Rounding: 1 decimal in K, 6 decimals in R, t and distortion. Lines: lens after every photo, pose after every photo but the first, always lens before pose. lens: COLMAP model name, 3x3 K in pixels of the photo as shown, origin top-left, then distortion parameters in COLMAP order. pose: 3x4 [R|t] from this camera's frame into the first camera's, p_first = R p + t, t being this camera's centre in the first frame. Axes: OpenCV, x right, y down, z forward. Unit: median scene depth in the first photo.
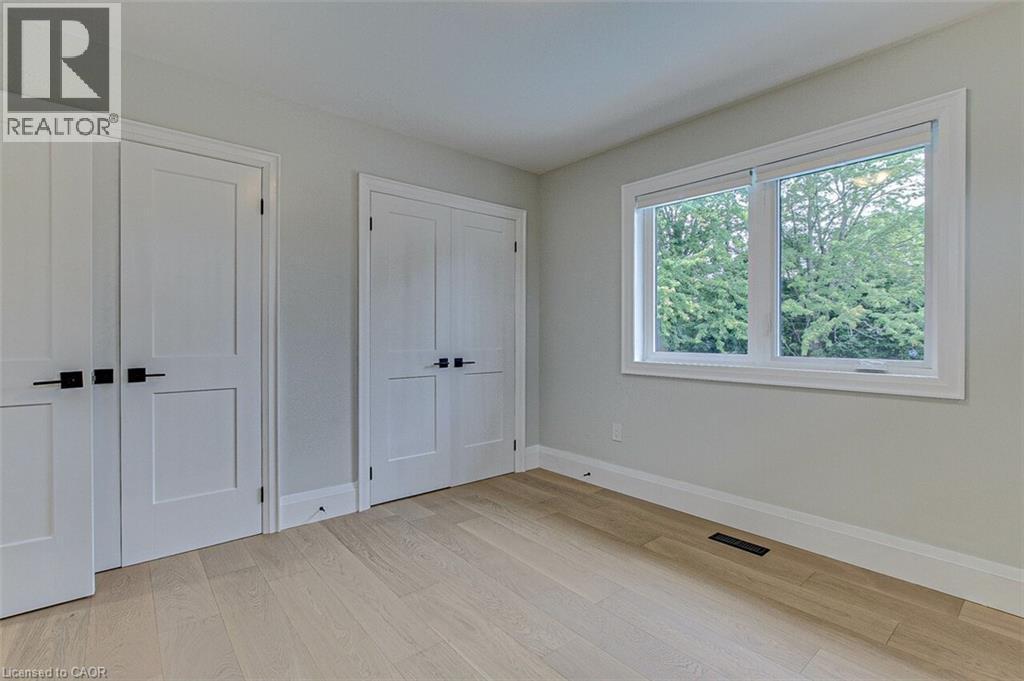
lens RADIAL K [[472.6, 0, 550.5], [0, 472.6, 332.8], [0, 0, 1]] dist [-0.014667, 0.001294]
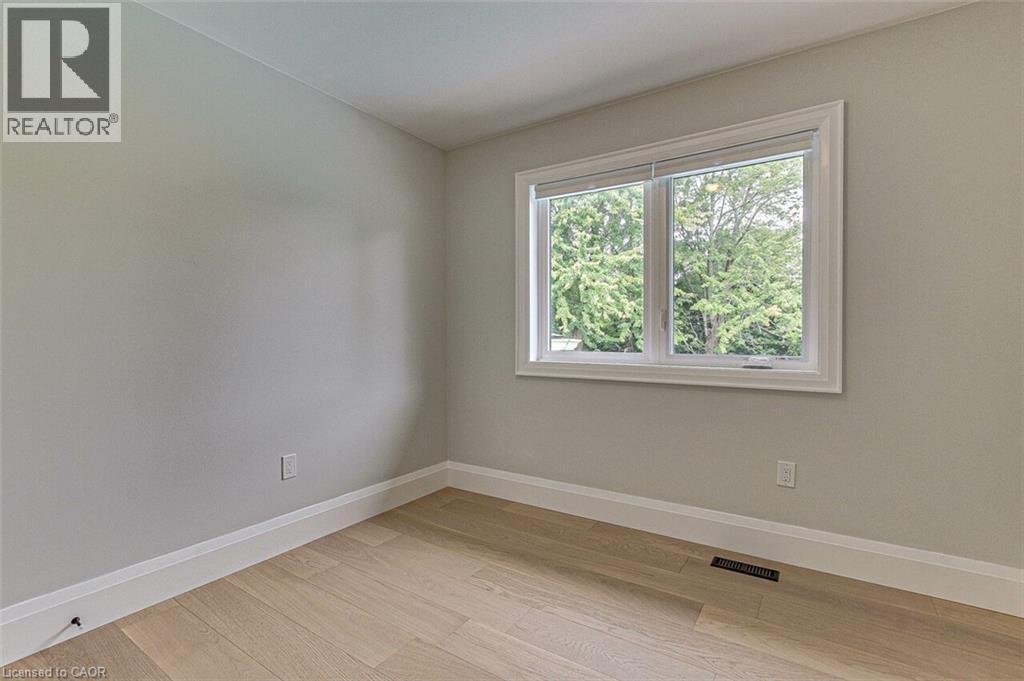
lens RADIAL K [[471.3, 0, 513.0], [0, 471.3, 341.8], [0, 0, 1]] dist [0.004635, 0.000223]
pose [[0.967171, -0.006281, 0.254050, -0.115461], [0.000827, 0.999767, 0.021567, 0.000490], [-0.254126, -0.020649, 0.966951, 0.122883]]
